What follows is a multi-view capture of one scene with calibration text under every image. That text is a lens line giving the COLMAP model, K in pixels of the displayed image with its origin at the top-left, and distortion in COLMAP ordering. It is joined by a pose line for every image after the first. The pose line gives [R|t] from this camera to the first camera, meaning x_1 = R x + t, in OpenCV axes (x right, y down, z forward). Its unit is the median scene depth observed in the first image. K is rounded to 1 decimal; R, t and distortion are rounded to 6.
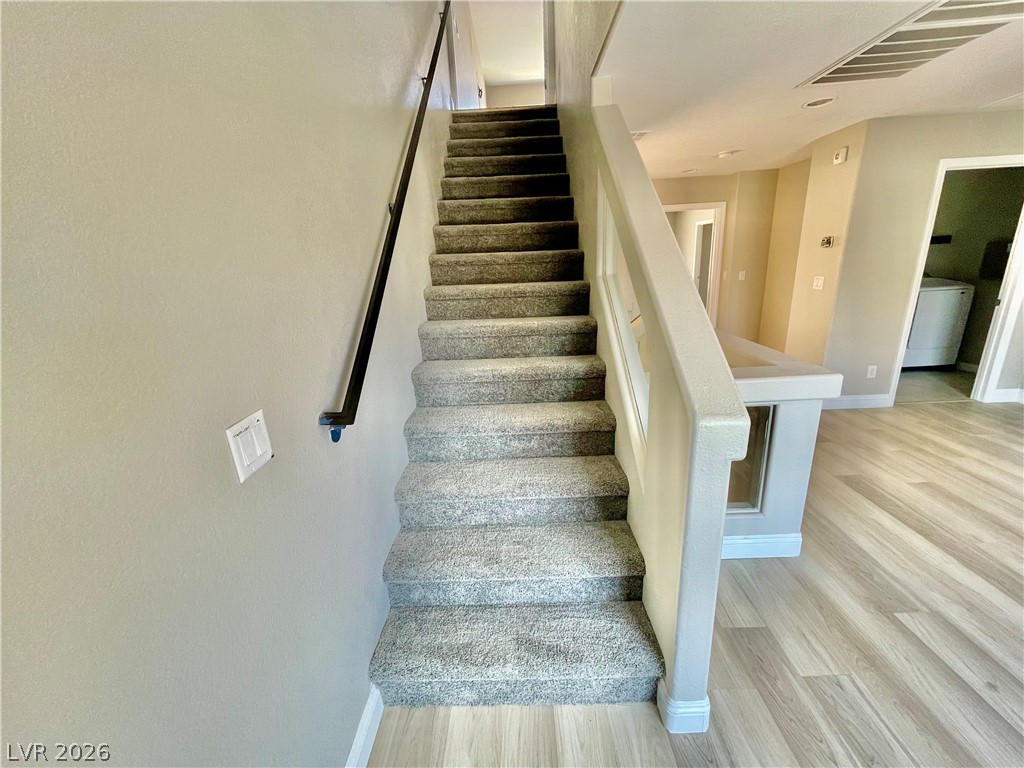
lens RADIAL K [[415.2, 0, 506.5], [0, 415.2, 384.8], [0, 0, 1]] dist [0.000111, -0.000724]
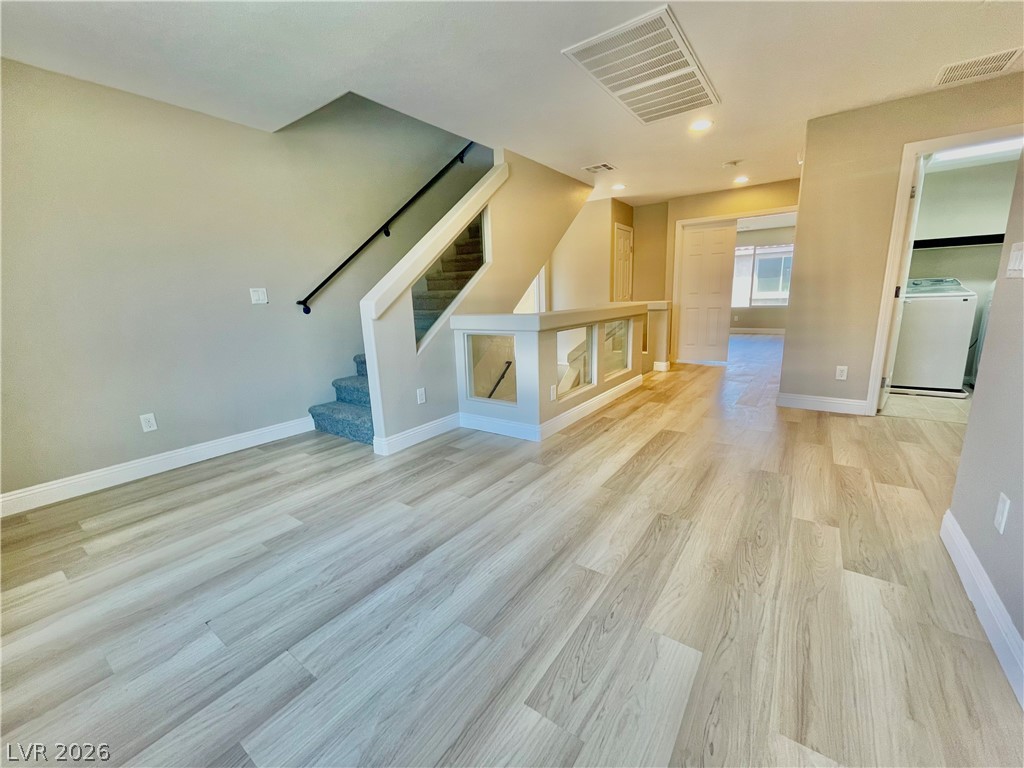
lens RADIAL K [[415.2, 0, 509.1], [0, 415.2, 382.0], [0, 0, 1]] dist [0.000111, -0.000724]
pose [[0.823220, 0.141866, -0.549711, 1.151059], [-0.174550, 0.984621, -0.007293, 0.185624], [0.540222, 0.101956, 0.835323, -0.273135]]
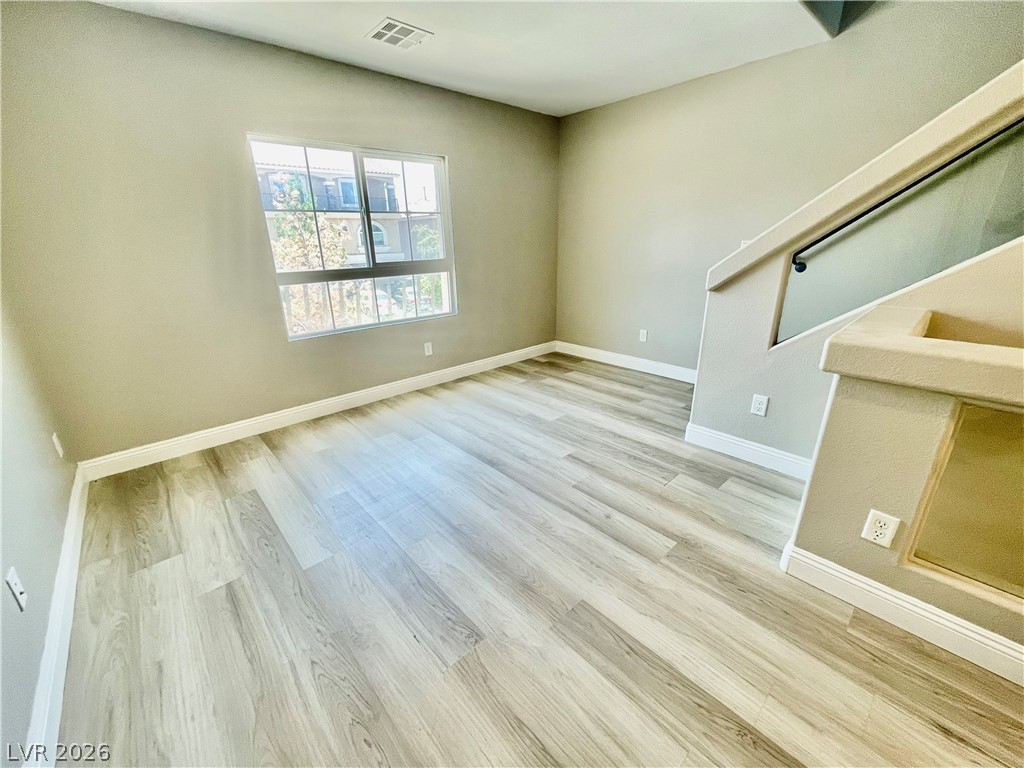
lens RADIAL K [[415.2, 0, 511.6], [0, 415.2, 385.3], [0, 0, 1]] dist [0.000111, -0.000724]
pose [[-0.721222, 0.302006, -0.623403, 1.200921], [-0.136865, 0.820087, 0.555631, -0.206035], [0.679048, 0.486055, -0.550130, 0.746419]]
